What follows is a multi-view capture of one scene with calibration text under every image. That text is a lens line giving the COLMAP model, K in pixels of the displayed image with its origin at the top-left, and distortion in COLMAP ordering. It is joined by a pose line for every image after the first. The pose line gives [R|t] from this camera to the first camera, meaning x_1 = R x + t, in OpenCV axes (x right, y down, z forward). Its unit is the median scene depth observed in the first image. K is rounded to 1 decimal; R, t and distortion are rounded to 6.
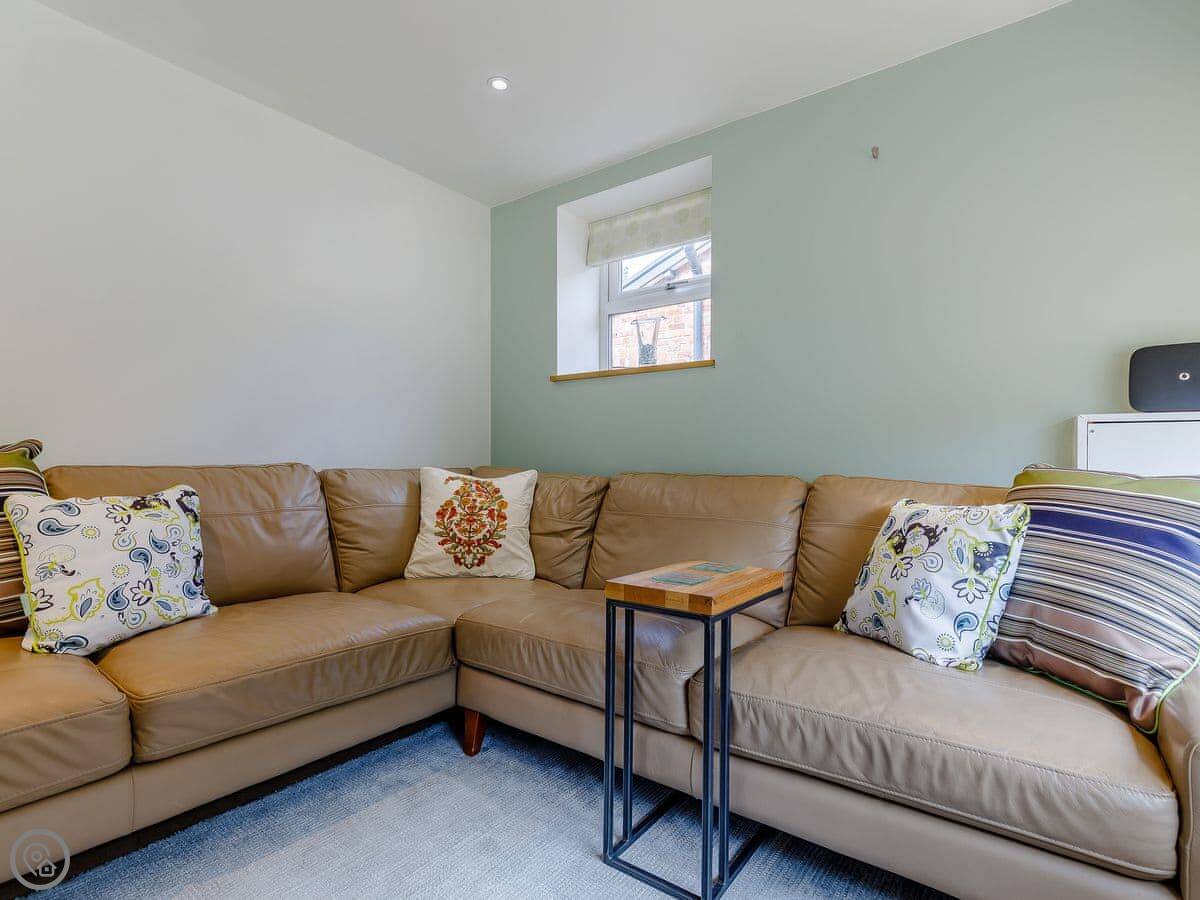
lens RADIAL K [[617.4, 0, 583.8], [0, 617.4, 455.2], [0, 0, 1]] dist [0.013610, -0.000993]
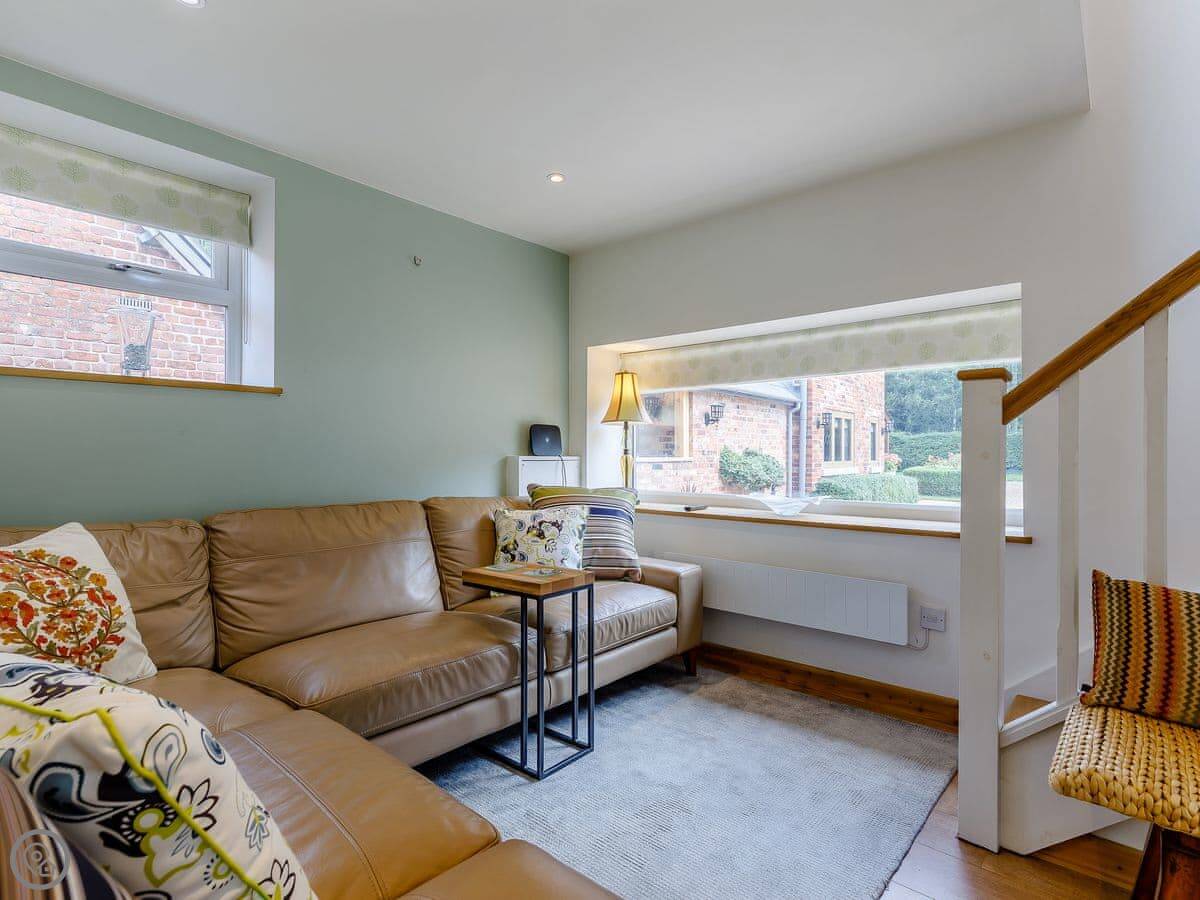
lens RADIAL K [[602.9, 0, 643.0], [0, 602.9, 440.0], [0, 0, 1]] dist [0.027240, -0.000642]
pose [[0.025117, 0.020510, 0.999474, -1.025514], [-0.007913, 0.999762, -0.020317, -0.078267], [-0.999653, -0.007398, 0.025273, 0.545265]]
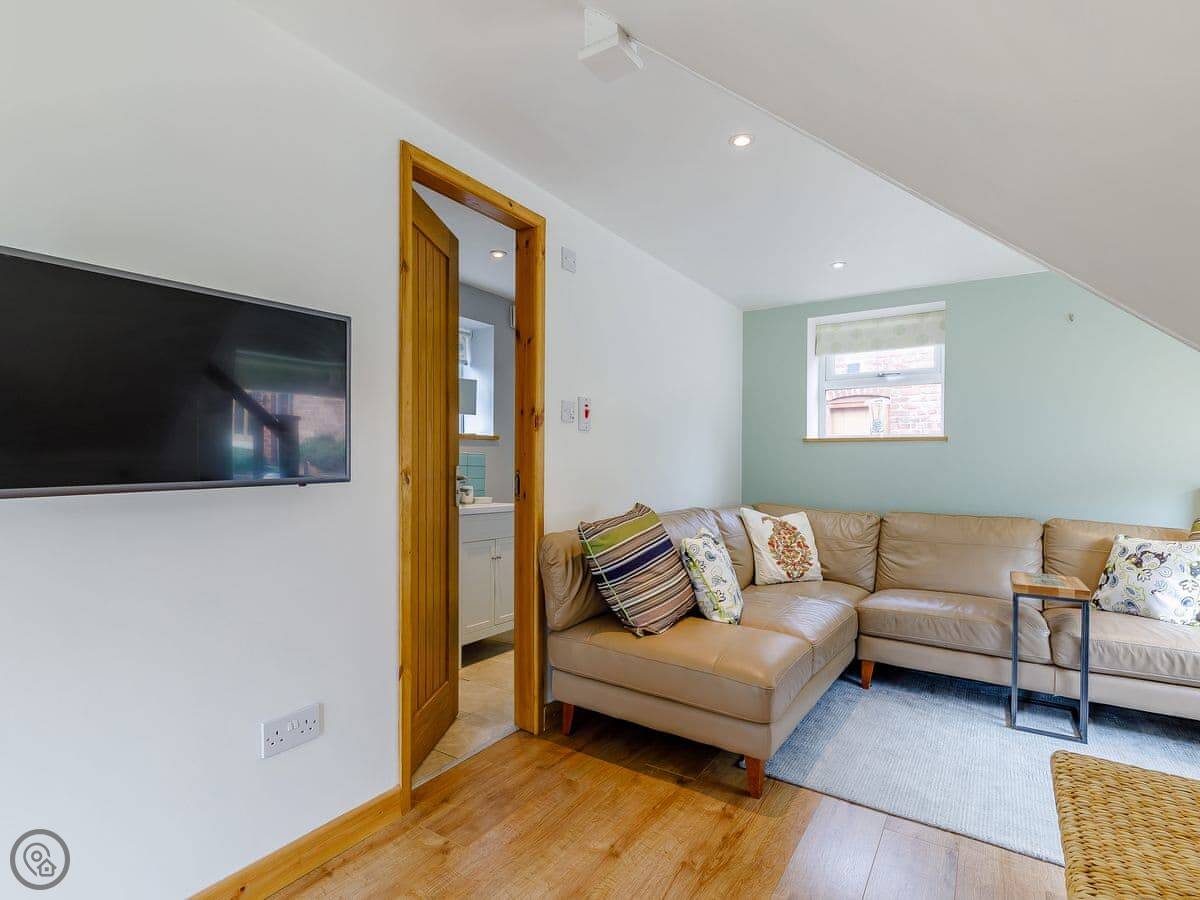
lens RADIAL K [[607.1, 0, 596.1], [0, 607.1, 463.7], [0, 0, 1]] dist [-0.001789, -0.001873]
pose [[0.996931, 0.006158, 0.078048, -1.043861], [-0.006926, 0.999930, 0.009571, -0.131496], [-0.077983, -0.010082, 0.996904, -0.568804]]
